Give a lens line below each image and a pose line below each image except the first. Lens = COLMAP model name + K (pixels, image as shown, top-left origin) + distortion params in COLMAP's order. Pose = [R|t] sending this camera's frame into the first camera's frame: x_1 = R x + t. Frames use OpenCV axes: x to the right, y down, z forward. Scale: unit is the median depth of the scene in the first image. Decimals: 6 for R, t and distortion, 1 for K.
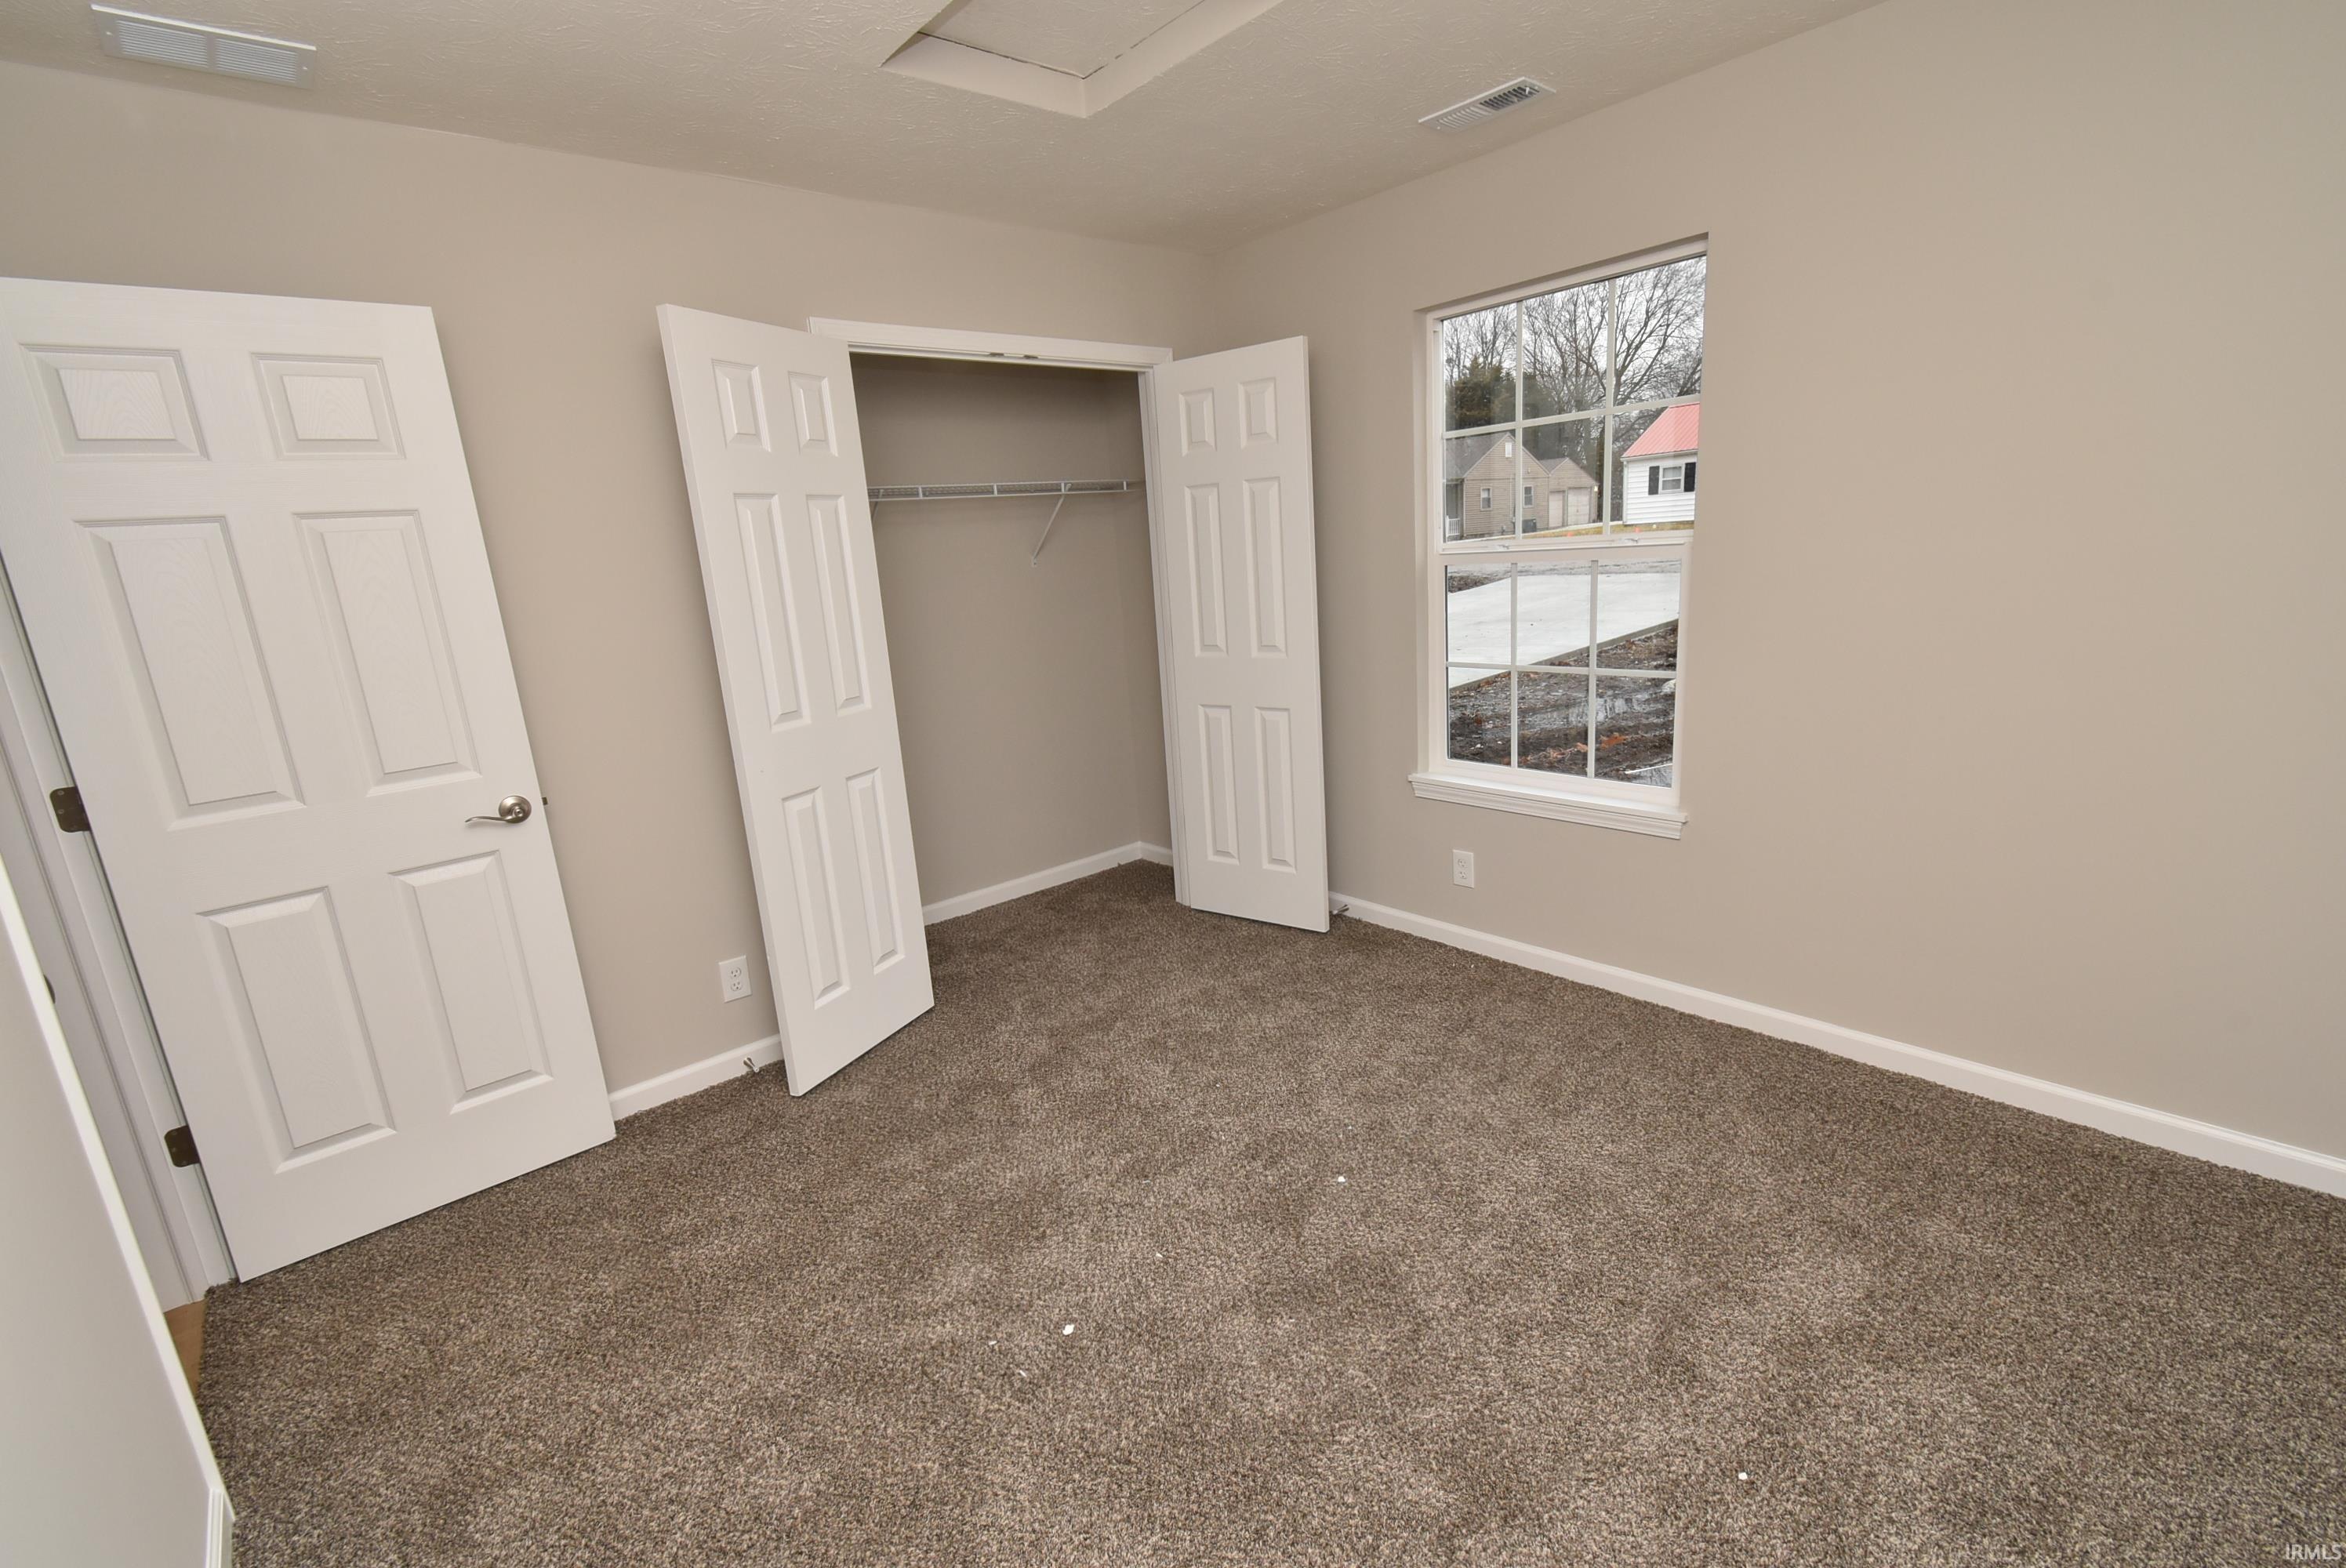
lens RADIAL K [[1035.1, 0, 1174.2], [0, 1035.1, 785.0], [0, 0, 1]] dist [0.009553, -0.005497]
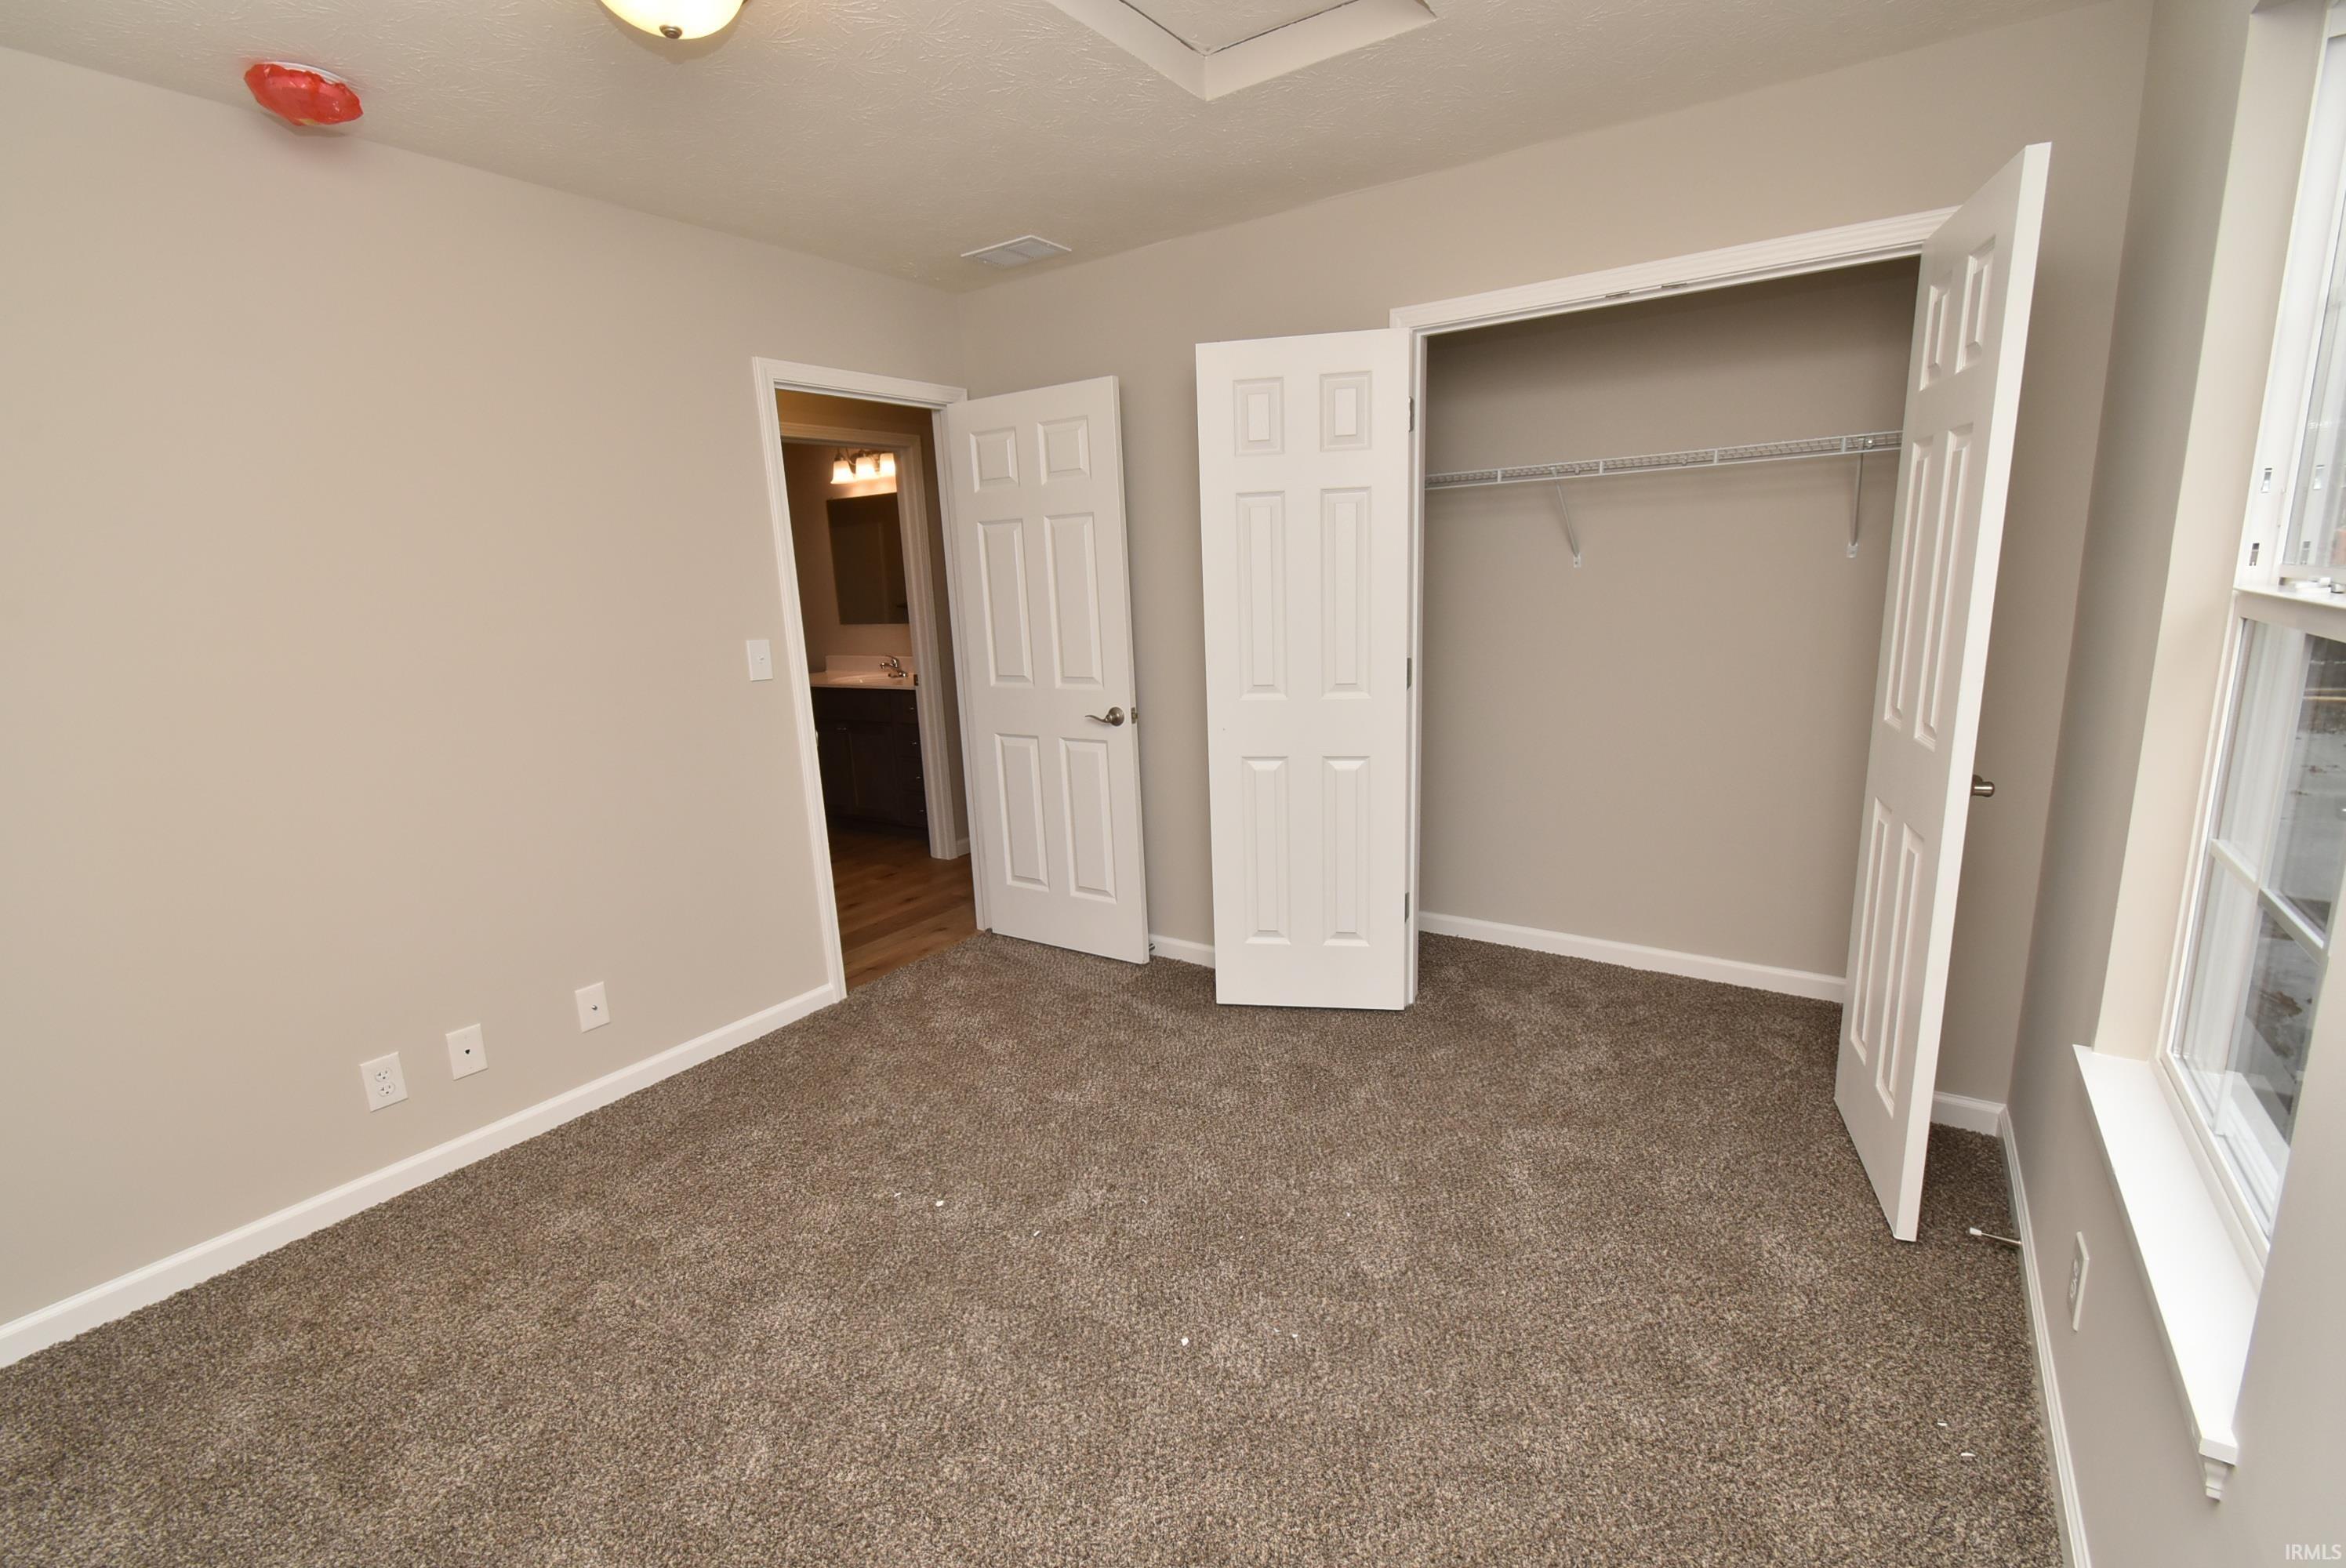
lens RADIAL K [[1035.1, 0, 1174.2], [0, 1035.1, 785.0], [0, 0, 1]] dist [0.009553, -0.005497]
pose [[0.258640, 0.264330, -0.929104, 0.664925], [-0.198760, 0.955814, 0.216599, -0.186456], [0.945304, 0.128647, 0.299749, 0.561206]]
